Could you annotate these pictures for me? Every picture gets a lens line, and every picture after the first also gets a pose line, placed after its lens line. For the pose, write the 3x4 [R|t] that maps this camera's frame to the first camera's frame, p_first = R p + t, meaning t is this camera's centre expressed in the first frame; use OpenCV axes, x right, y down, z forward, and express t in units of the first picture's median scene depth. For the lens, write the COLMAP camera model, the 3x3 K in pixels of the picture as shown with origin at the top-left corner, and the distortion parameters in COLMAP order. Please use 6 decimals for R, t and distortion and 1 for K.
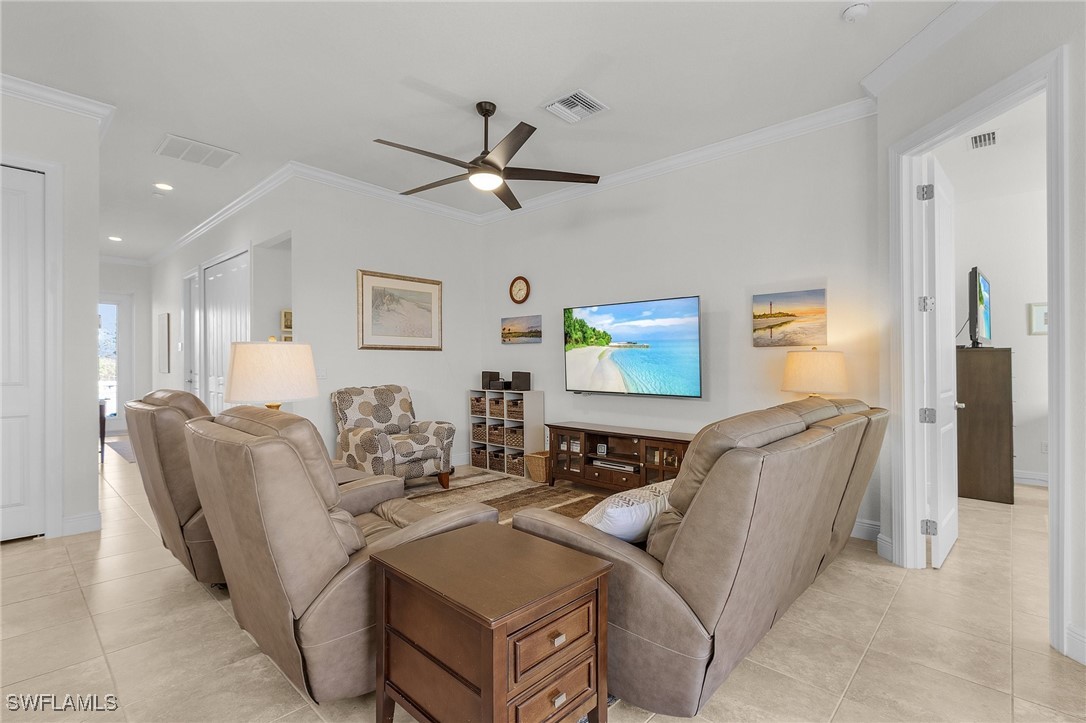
lens RADIAL K [[505.0, 0, 539.1], [0, 505.0, 364.9], [0, 0, 1]] dist [0.002322, -0.000350]
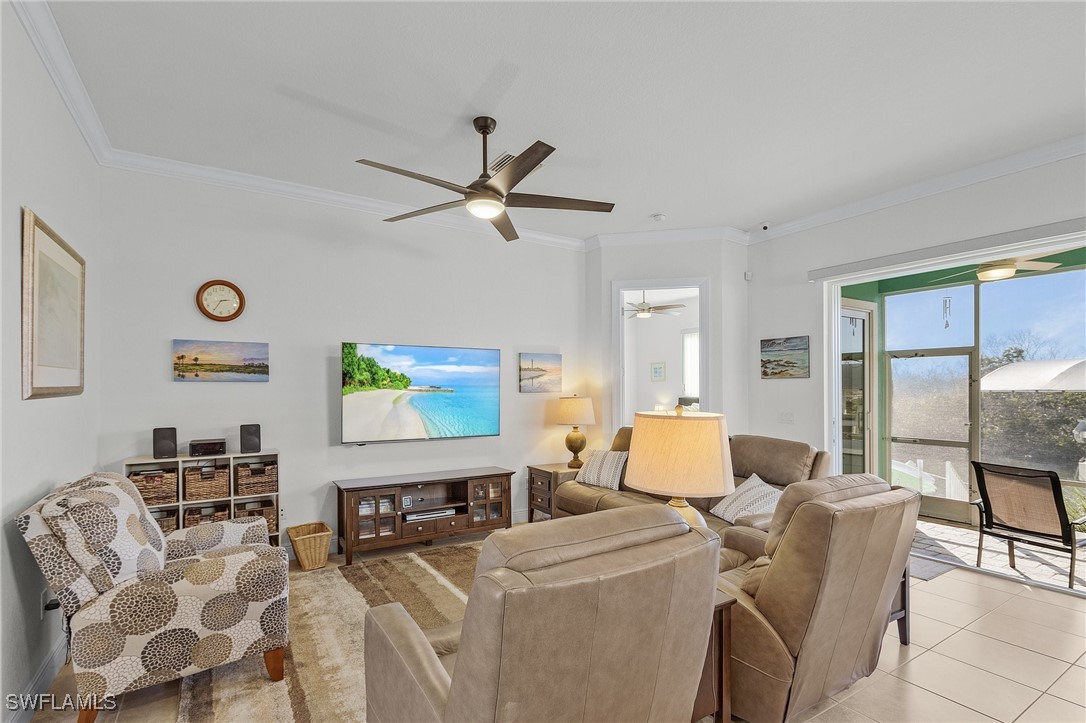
lens RADIAL K [[505.0, 0, 531.8], [0, 505.0, 389.4], [0, 0, 1]] dist [0.002322, -0.000350]
pose [[0.255816, -0.005139, 0.966712, -0.695136], [0.003363, 0.999985, 0.004426, -0.041012], [-0.966720, 0.002119, 0.255829, 0.534538]]
